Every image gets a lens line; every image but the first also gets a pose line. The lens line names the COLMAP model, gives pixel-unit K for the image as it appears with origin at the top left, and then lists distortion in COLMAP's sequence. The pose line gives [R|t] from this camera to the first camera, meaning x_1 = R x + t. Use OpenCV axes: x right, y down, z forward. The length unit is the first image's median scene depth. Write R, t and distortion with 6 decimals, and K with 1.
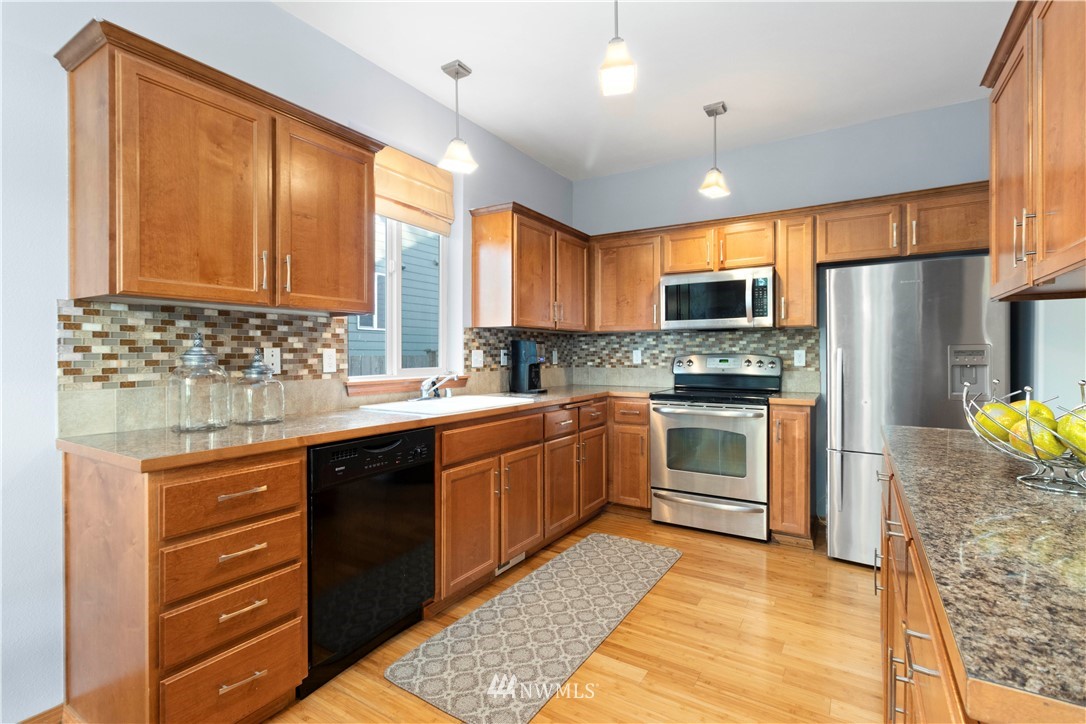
lens RADIAL K [[500.6, 0, 535.9], [0, 500.6, 356.6], [0, 0, 1]] dist [-0.000343, 0.000864]
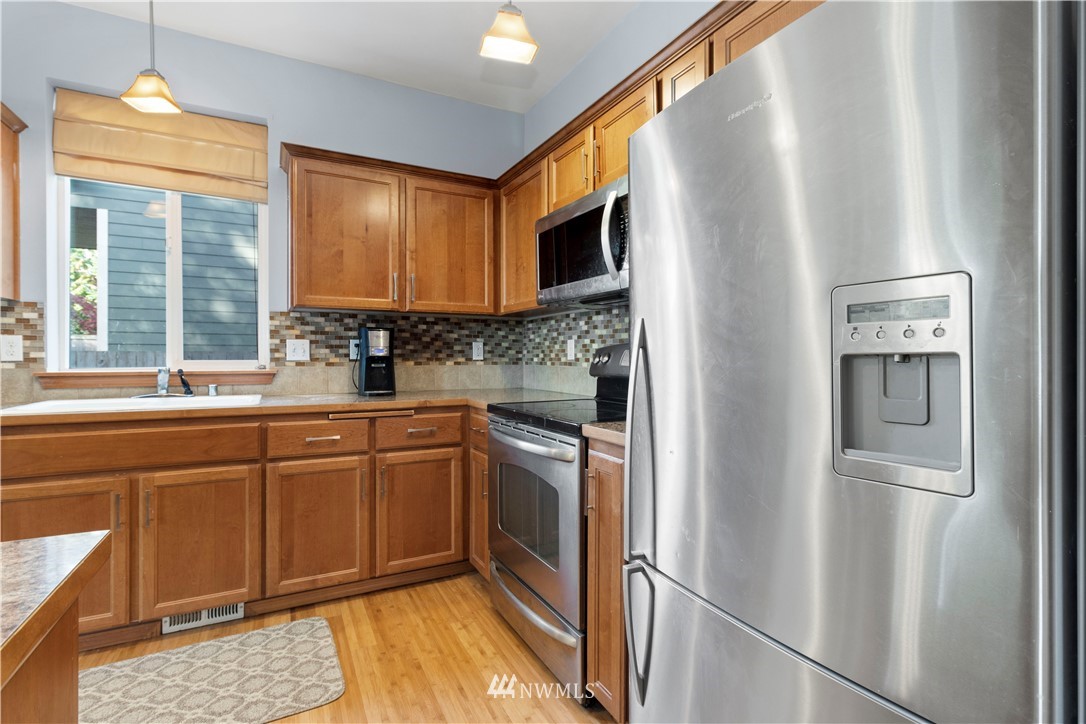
lens RADIAL K [[500.6, 0, 536.8], [0, 500.6, 358.4], [0, 0, 1]] dist [-0.000343, 0.000864]
pose [[0.868139, 0.004675, -0.496300, 0.653875], [-0.004791, 0.999988, 0.001040, 0.015844], [0.496299, 0.001475, 0.868150, 0.518962]]
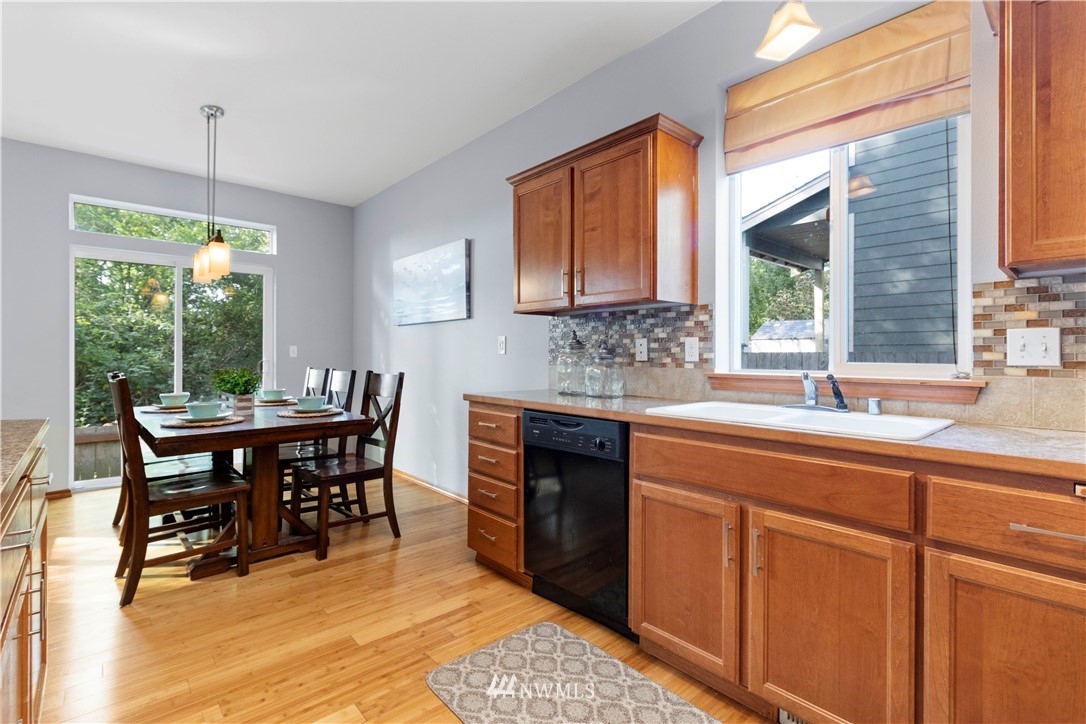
lens RADIAL K [[500.6, 0, 531.0], [0, 500.6, 354.4], [0, 0, 1]] dist [-0.000343, 0.000864]
pose [[-0.275828, -0.000920, -0.961207, 0.461092], [-0.007083, 0.999974, 0.001075, 0.014208], [0.961181, 0.007105, -0.275827, 0.733821]]
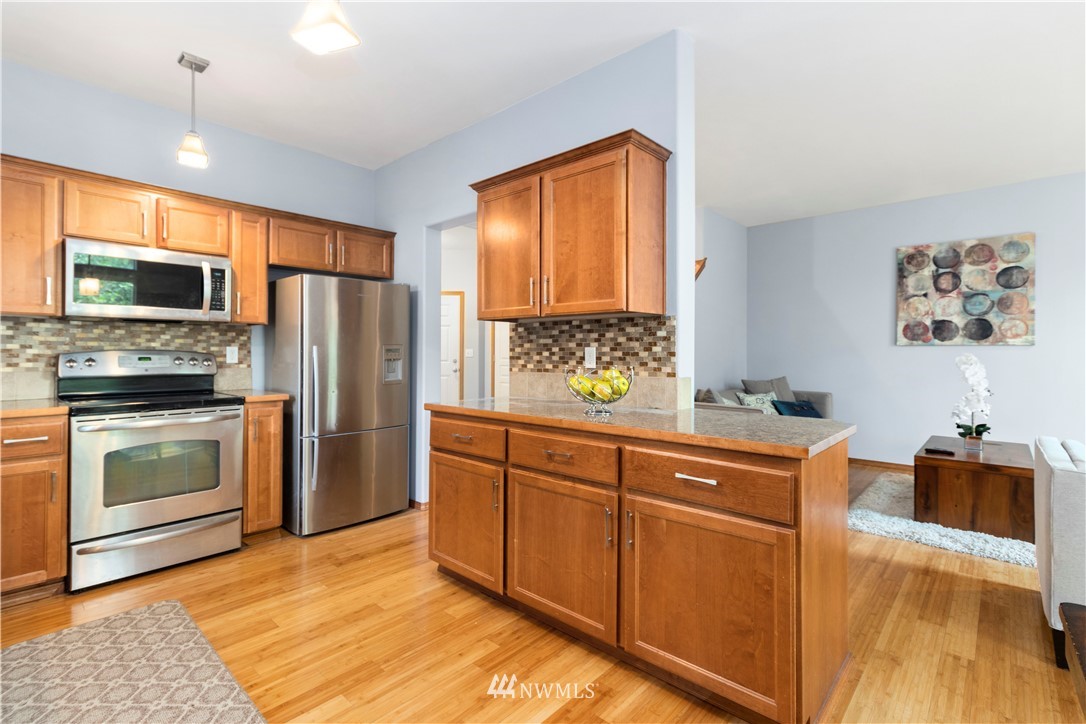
lens RADIAL K [[500.6, 0, 521.3], [0, 500.6, 348.3], [0, 0, 1]] dist [-0.000343, 0.000864]
pose [[0.191330, 0.008893, 0.981485, -0.358658], [0.000935, 0.999957, -0.009242, -0.000538], [-0.981525, 0.002686, 0.191313, 0.284619]]
